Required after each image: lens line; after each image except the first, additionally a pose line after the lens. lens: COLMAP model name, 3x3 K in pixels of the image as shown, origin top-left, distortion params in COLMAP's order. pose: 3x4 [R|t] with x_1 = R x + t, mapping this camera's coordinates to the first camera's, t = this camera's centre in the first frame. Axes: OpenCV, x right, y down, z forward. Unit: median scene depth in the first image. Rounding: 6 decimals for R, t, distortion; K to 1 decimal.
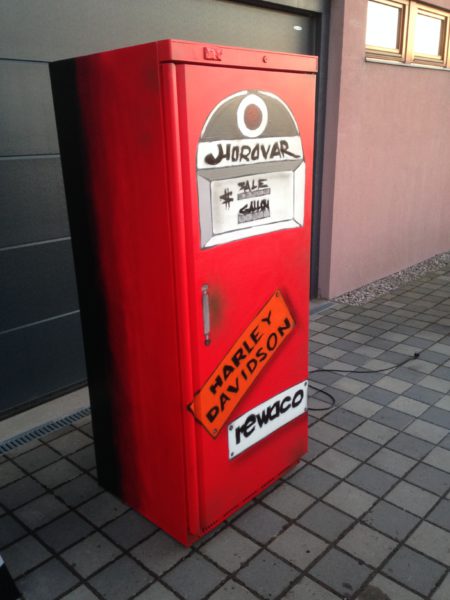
lens RADIAL K [[540.4, 0, 225.0], [0, 540.4, 300.0], [0, 0, 1]] dist [0.181634, -0.262646]
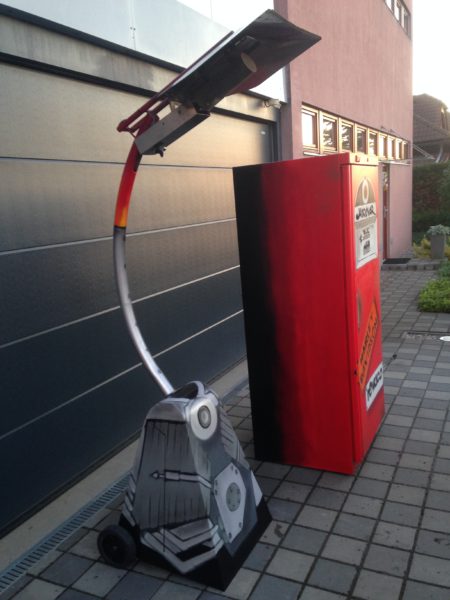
lens RADIAL K [[540.4, 0, 225.0], [0, 540.4, 300.0], [0, 0, 1]] dist [0.181634, -0.262646]
pose [[0.955599, -0.101438, 0.276660, -0.813266], [0.138423, 0.983371, -0.117563, 0.122971], [-0.260134, 0.150639, 0.953750, -0.416589]]
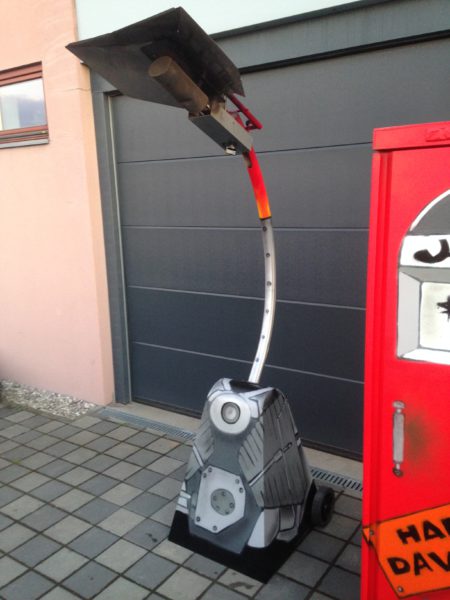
lens RADIAL K [[540.4, 0, 225.0], [0, 540.4, 300.0], [0, 0, 1]] dist [0.181634, -0.262646]
pose [[0.150990, 0.204611, -0.967128, 0.654941], [-0.279266, 0.947321, 0.156821, -0.216238], [0.948268, 0.246408, 0.200177, 0.512506]]
